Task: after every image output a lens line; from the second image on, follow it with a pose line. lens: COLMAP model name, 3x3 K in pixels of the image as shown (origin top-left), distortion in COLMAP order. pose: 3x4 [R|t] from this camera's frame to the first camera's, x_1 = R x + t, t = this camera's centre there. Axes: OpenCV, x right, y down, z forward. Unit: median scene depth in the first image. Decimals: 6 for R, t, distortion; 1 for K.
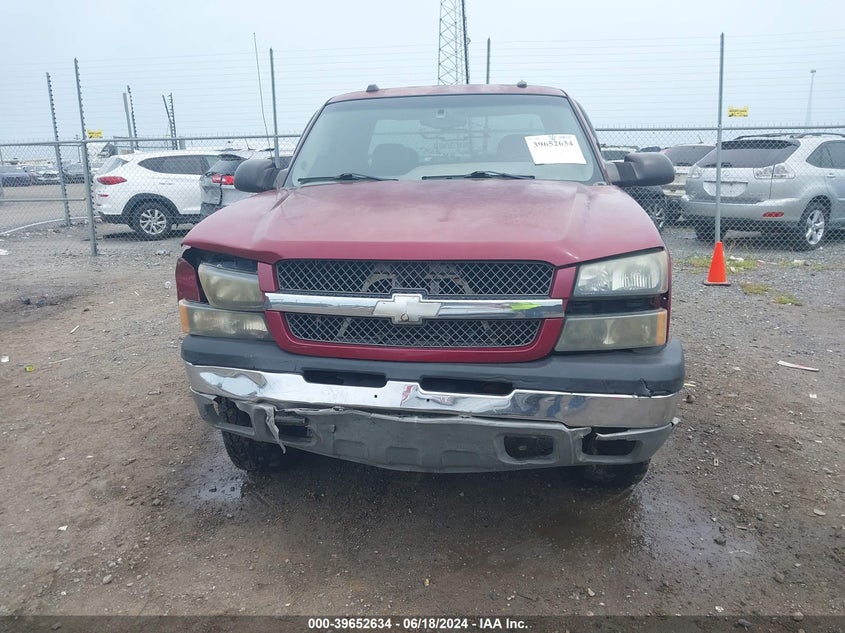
lens RADIAL K [[619.6, 0, 422.5], [0, 619.6, 316.5], [0, 0, 1]] dist [-0.003167, 0.003659]
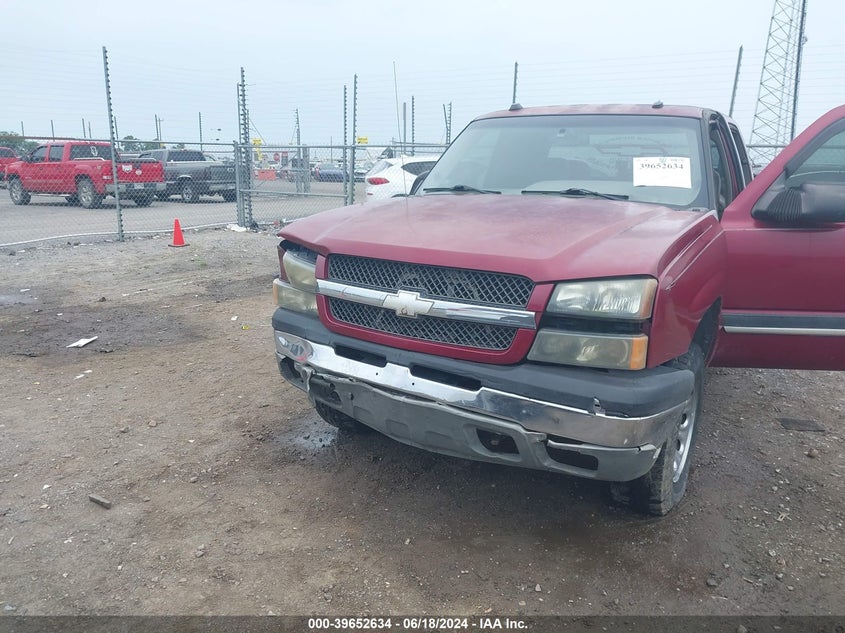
lens RADIAL K [[598.8, 0, 422.5], [0, 598.8, 328.6], [0, 0, 1]] dist [0.020305, -0.003933]
pose [[0.926551, 0.134665, -0.351239, 0.390057], [-0.130773, 0.990798, 0.034897, -0.009605], [0.352706, 0.013599, 0.935635, -0.048483]]
